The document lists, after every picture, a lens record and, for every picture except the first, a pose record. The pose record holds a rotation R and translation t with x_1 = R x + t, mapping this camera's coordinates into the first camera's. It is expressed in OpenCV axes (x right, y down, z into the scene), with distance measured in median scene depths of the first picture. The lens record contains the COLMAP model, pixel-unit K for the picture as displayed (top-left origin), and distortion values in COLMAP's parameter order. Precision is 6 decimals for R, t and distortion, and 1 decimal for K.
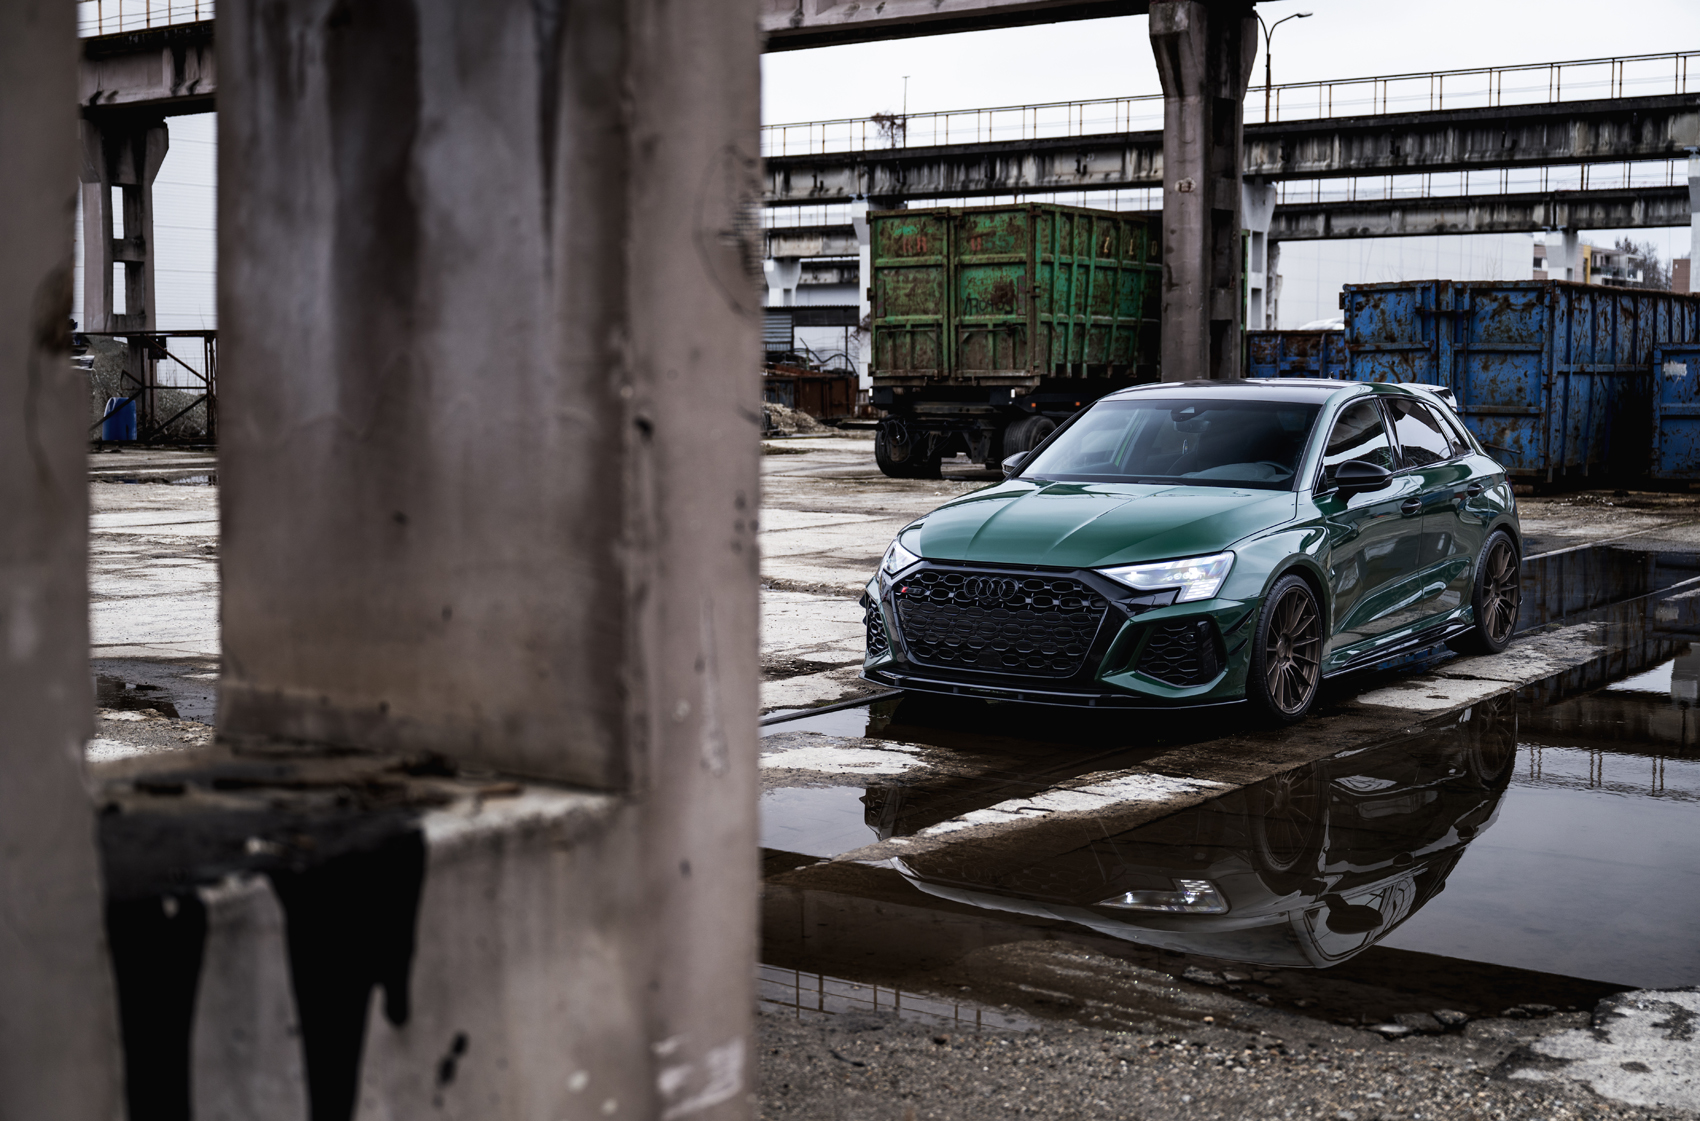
lens RADIAL K [[2211.7, 0, 847.3], [0, 2211.7, 562.2], [0, 0, 1]] dist [0.003323, 0.000000]
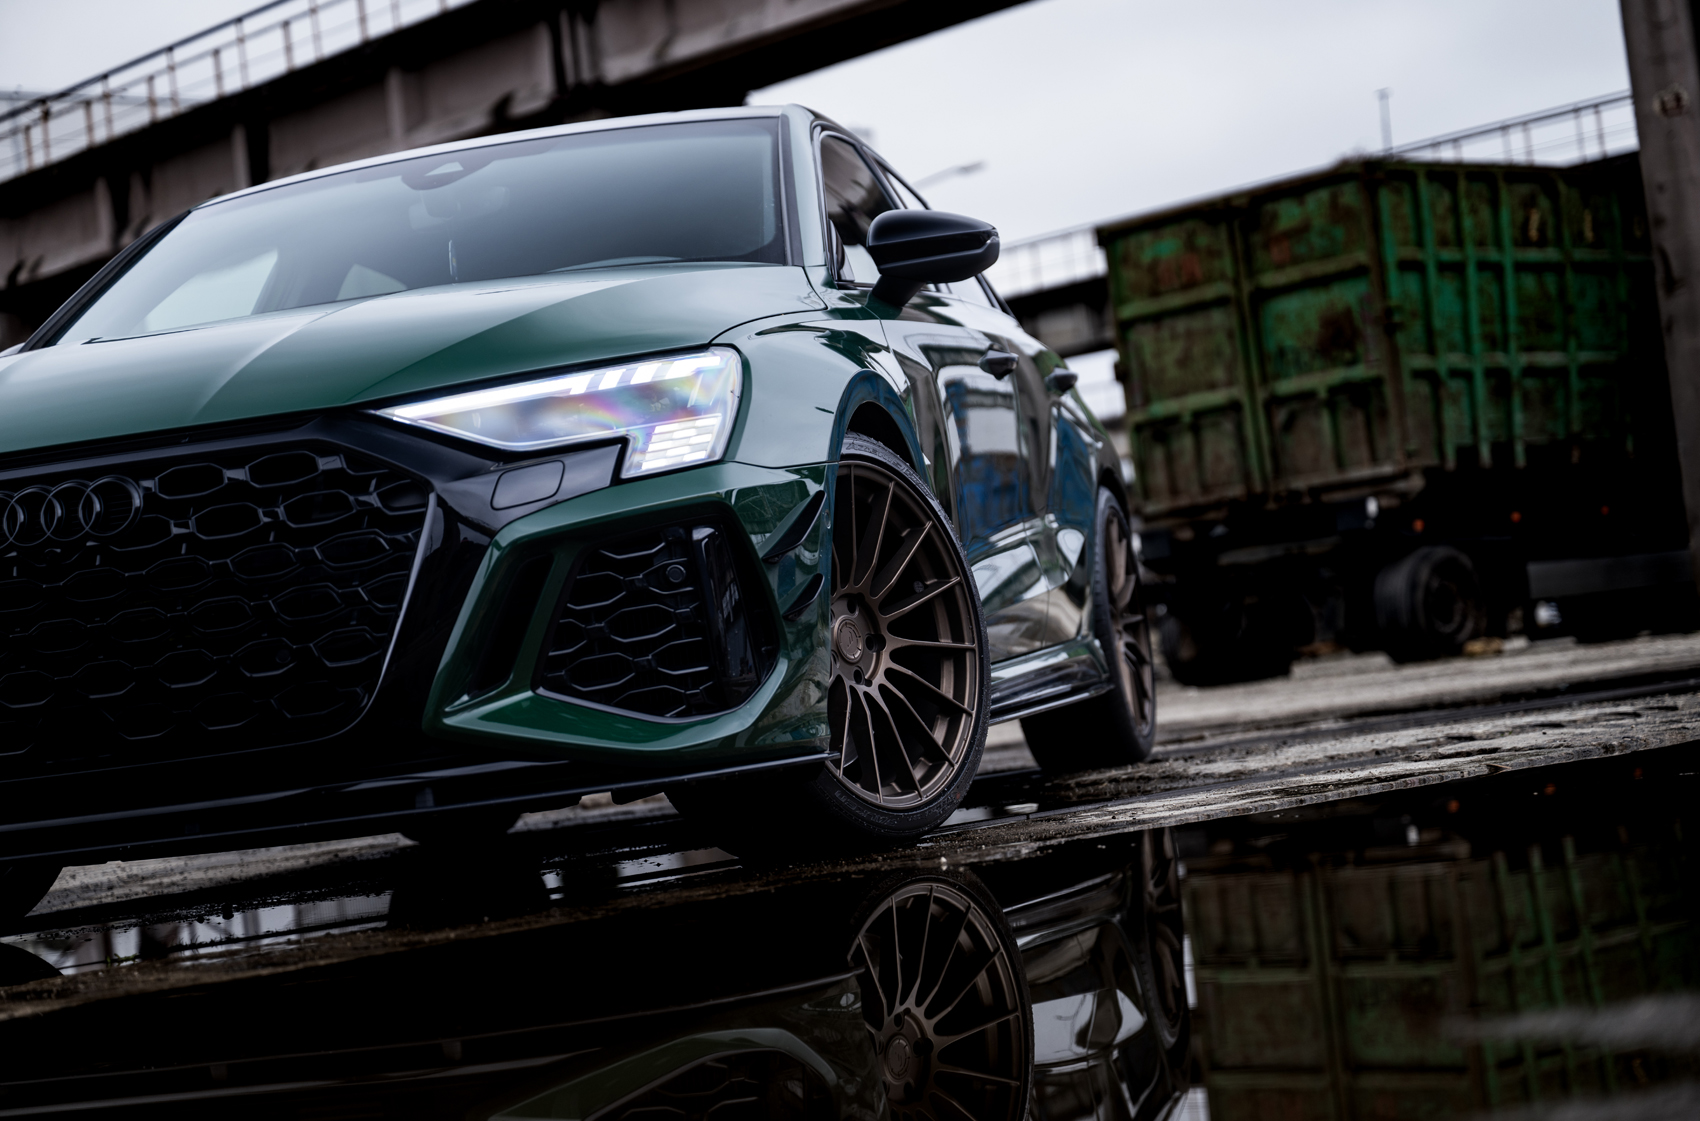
lens RADIAL K [[3390.6, 0, 847.1], [0, 3390.6, 560.4], [0, 0, 1]] dist [0.004163, 0.000000]
pose [[0.974286, -0.123024, -0.188765, 0.101654], [0.100286, 0.986994, -0.125640, 0.027656], [0.201767, 0.103479, 0.973952, 0.158075]]
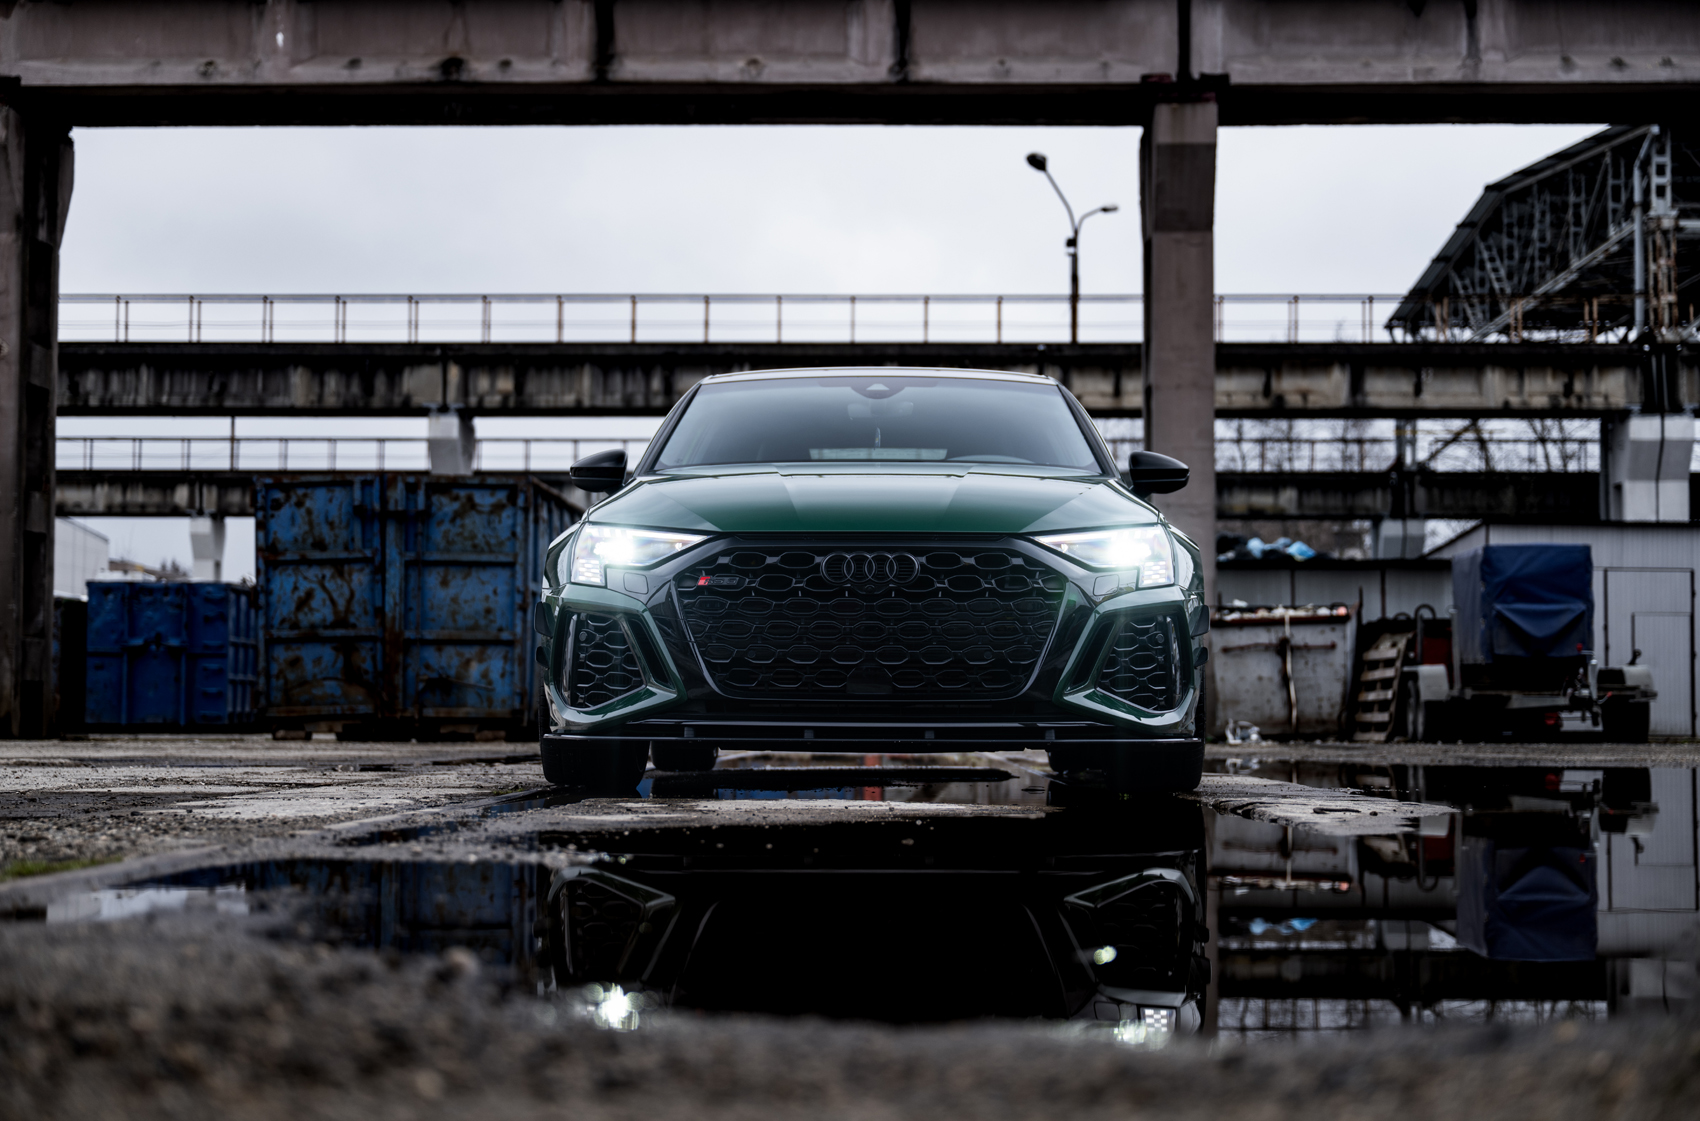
lens RADIAL K [[2679.7, 0, 878.5], [0, 2679.7, 584.5], [0, 0, 1]] dist [-0.006017, 0.000000]
pose [[0.824951, 0.032490, 0.564270, -0.110346], [0.045250, 0.991345, -0.123236, 0.033454], [-0.563390, 0.127197, 0.816341, 0.110897]]
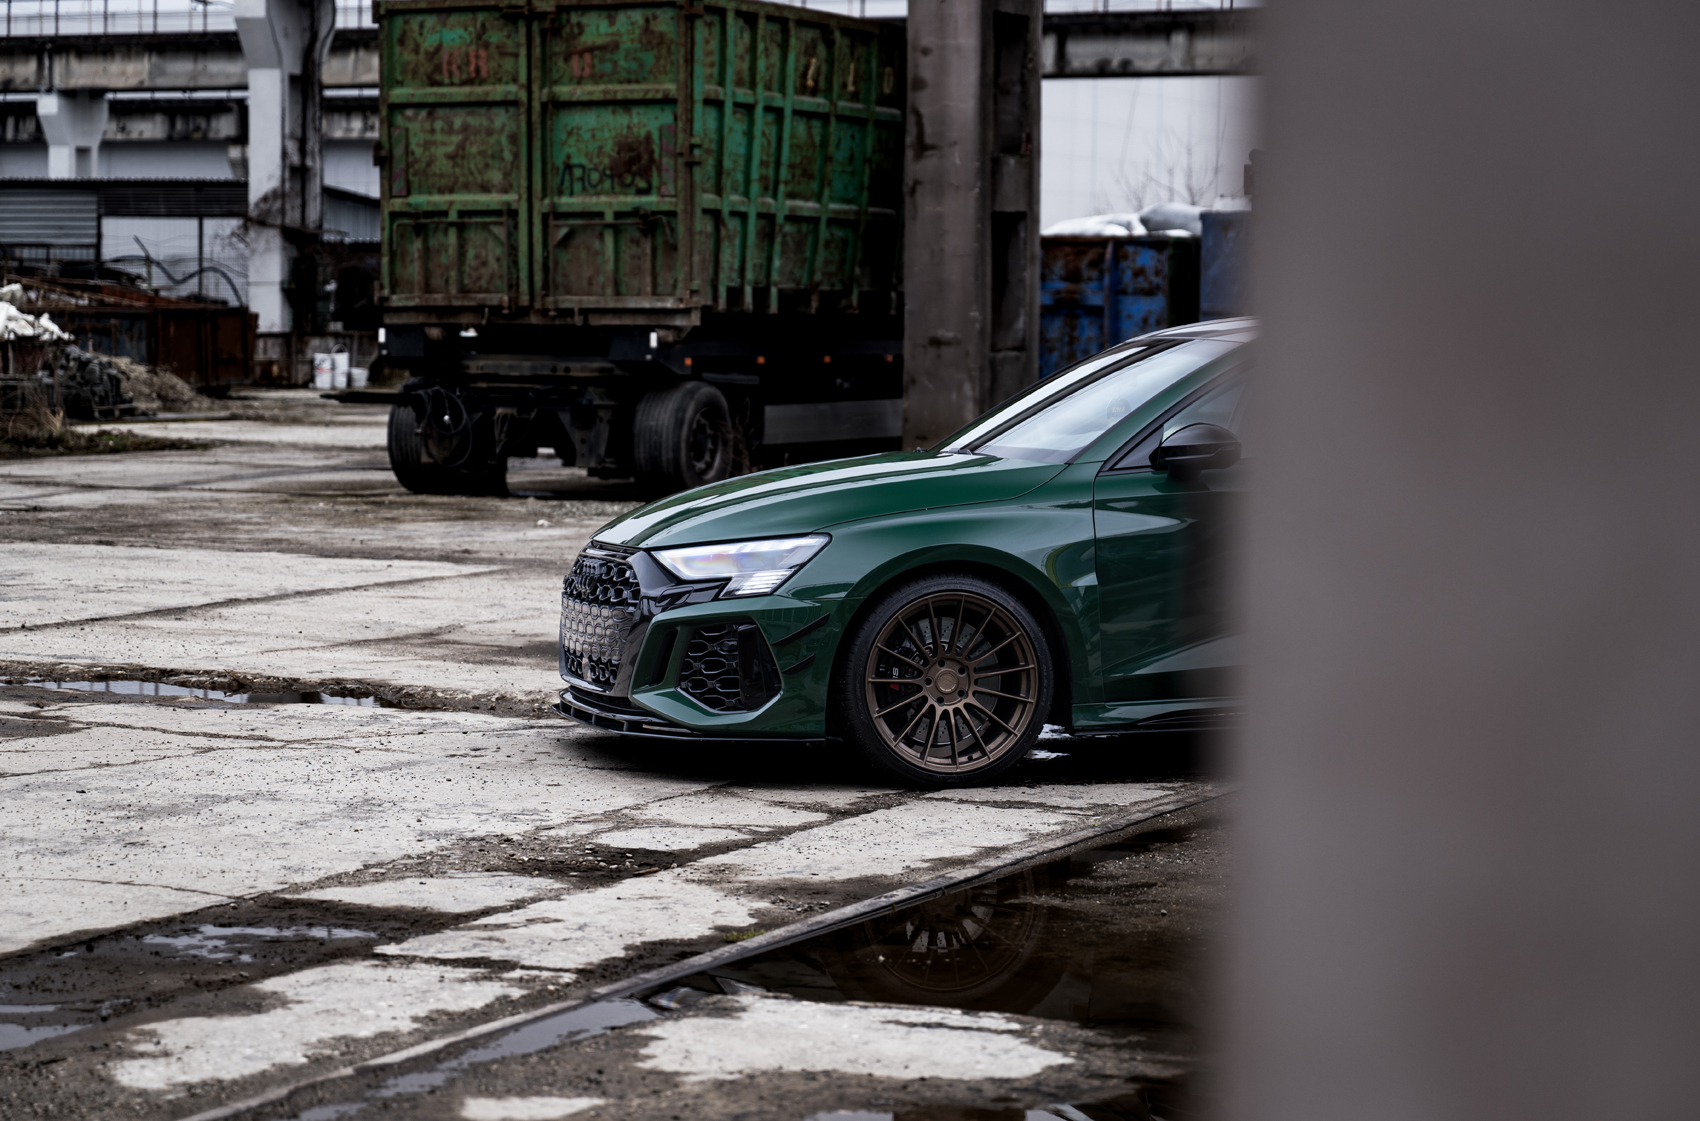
lens RADIAL K [[3950.7, 0, 865.9], [0, 3950.7, 575.7], [0, 0, 1]] dist [0.023026, 0.000000]
pose [[0.983753, -0.001020, 0.179527, -0.047041], [0.004237, 0.999837, -0.017537, -0.000858], [-0.179480, 0.018013, 0.983597, 0.032862]]
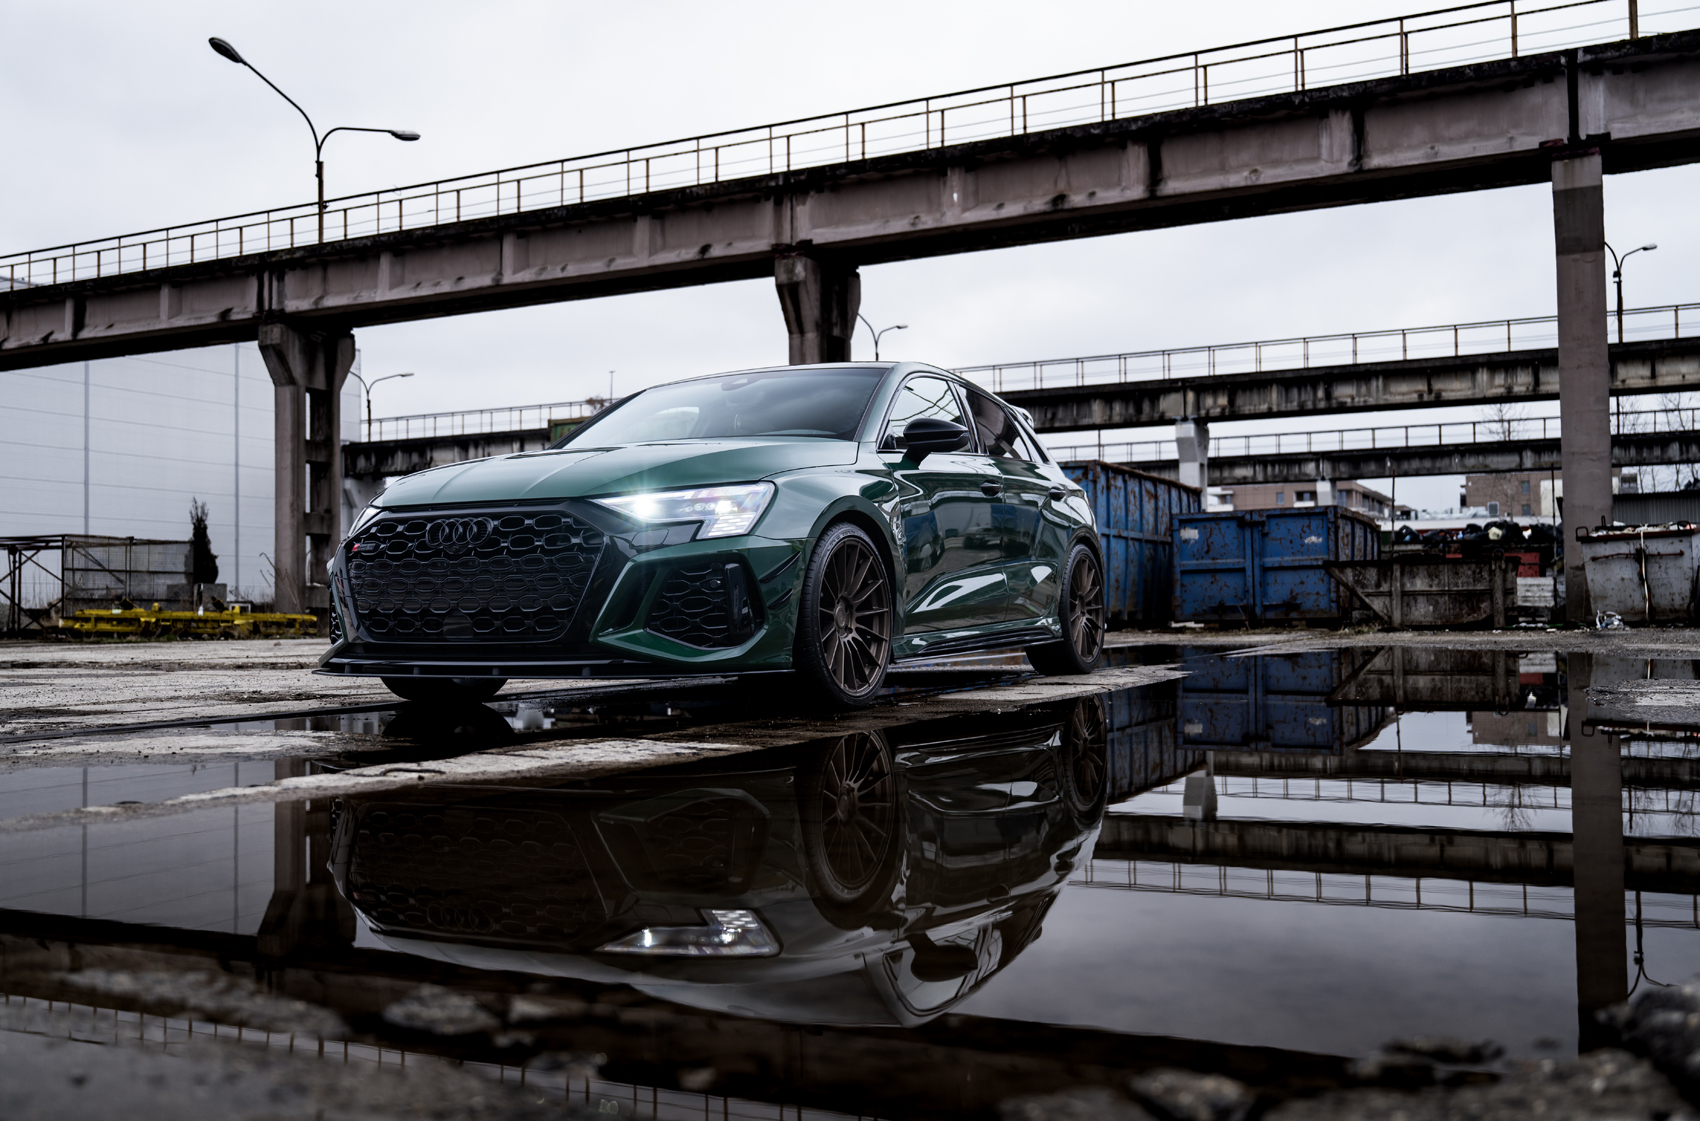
lens RADIAL K [[1573.3, 0, 848.6], [0, 1573.3, 562.1], [0, 0, 1]] dist [0.005413, 0.000000]
pose [[0.987019, -0.007677, 0.160417, 0.033099], [0.026924, 0.992631, -0.118151, 0.026846], [-0.158328, 0.120936, 0.979952, 0.134715]]
